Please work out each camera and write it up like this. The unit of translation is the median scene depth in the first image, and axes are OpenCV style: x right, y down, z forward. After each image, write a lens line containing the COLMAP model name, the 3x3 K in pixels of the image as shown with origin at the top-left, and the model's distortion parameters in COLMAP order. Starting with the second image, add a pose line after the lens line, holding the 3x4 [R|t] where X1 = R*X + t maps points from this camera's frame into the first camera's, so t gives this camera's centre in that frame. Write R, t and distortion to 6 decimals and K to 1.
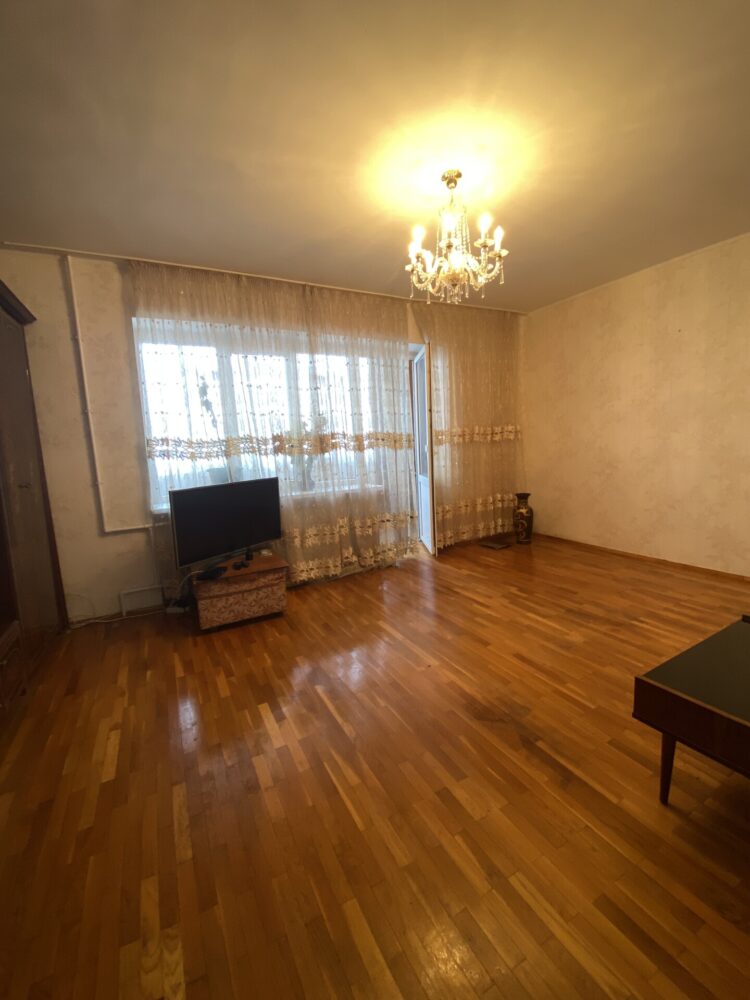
lens RADIAL K [[406.7, 0, 375.0], [0, 406.7, 500.0], [0, 0, 1]] dist [0.028665, 0.000017]
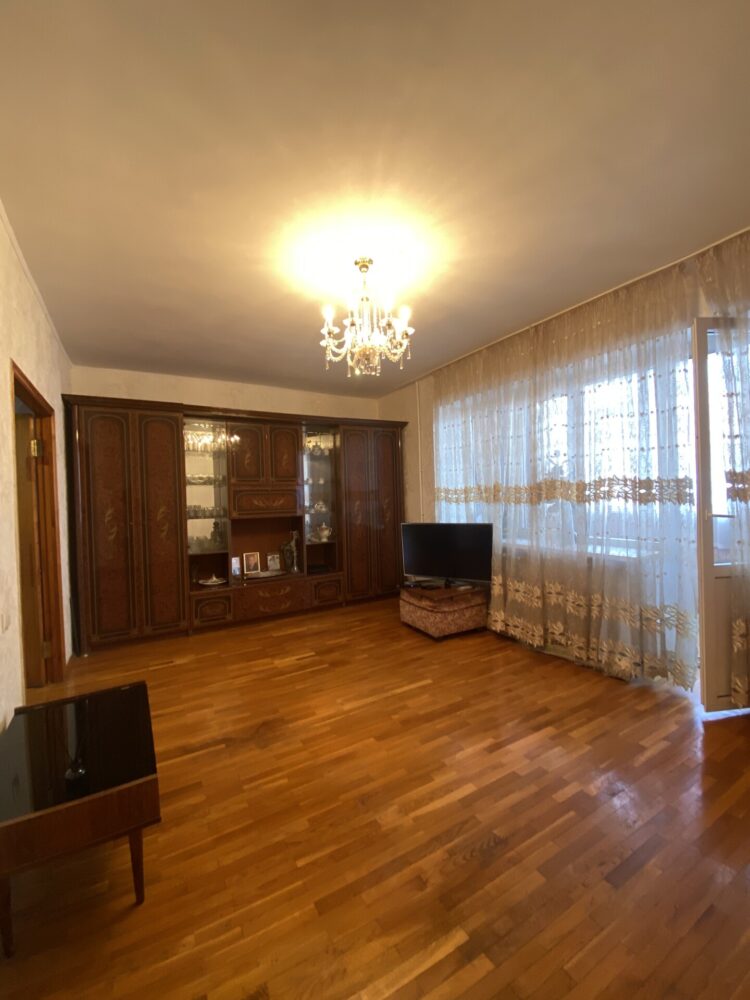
lens RADIAL K [[413.0, 0, 375.0], [0, 413.0, 500.0], [0, 0, 1]] dist [-0.000611, -0.000116]
pose [[0.034404, 0.055932, -0.997842, 0.972069], [-0.113764, 0.992162, 0.051692, -0.165849], [0.992912, 0.111740, 0.040497, 0.786528]]
